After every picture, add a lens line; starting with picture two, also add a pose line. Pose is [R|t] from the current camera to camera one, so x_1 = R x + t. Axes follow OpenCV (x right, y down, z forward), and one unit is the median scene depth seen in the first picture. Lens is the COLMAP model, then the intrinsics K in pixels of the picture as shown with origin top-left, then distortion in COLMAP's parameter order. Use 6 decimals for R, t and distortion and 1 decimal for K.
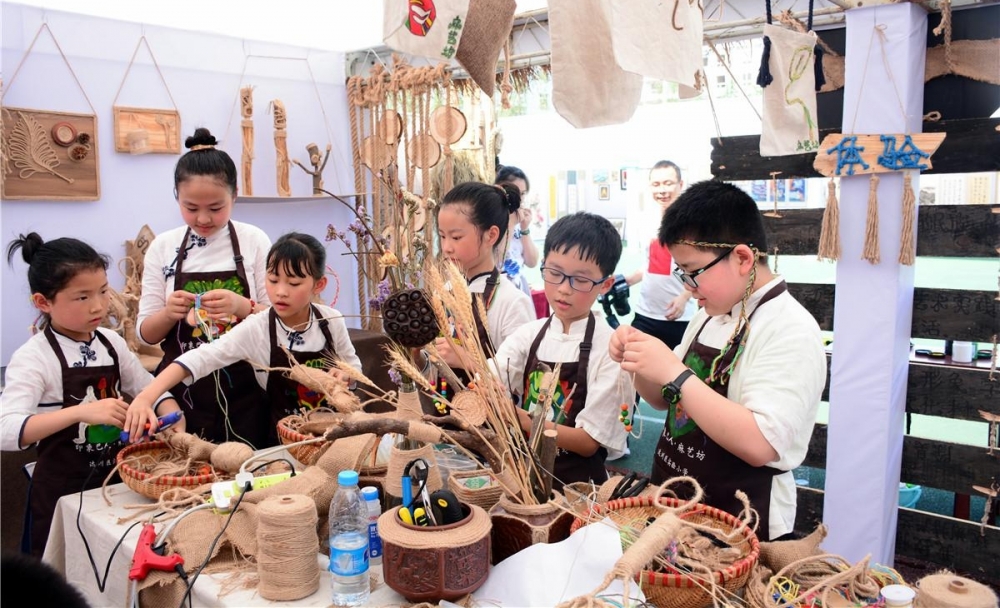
lens RADIAL K [[815.9, 0, 500.0], [0, 815.9, 304.0], [0, 0, 1]] dist [-0.123200, 0.103384]
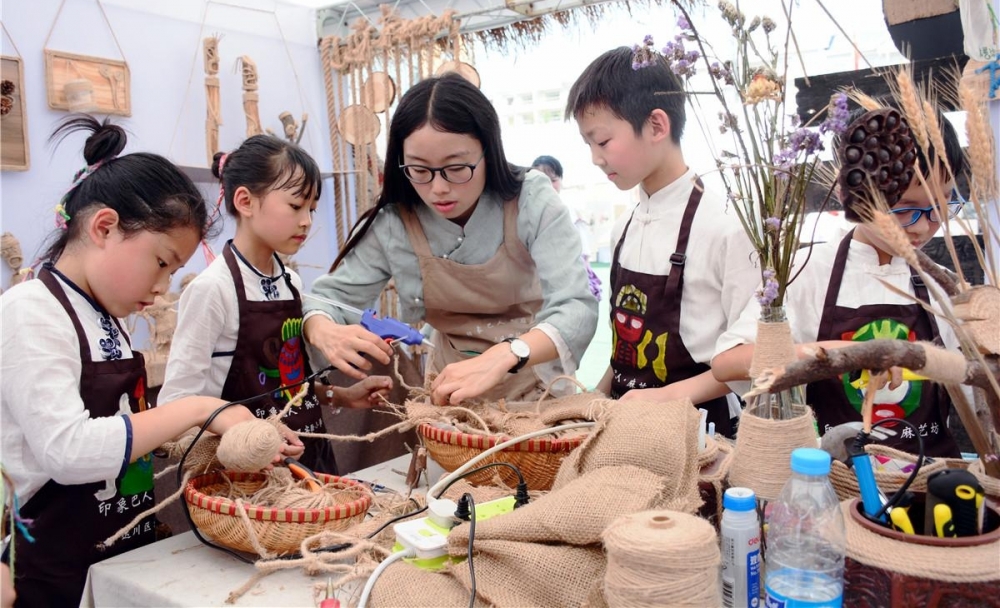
lens RADIAL K [[815.9, 0, 500.0], [0, 815.9, 304.0], [0, 0, 1]] dist [-0.123200, 0.103384]
pose [[0.988567, -0.045212, 0.143841, -0.149356], [0.050708, 0.998108, -0.034771, 0.039632], [-0.141997, 0.041667, 0.988990, 0.167689]]
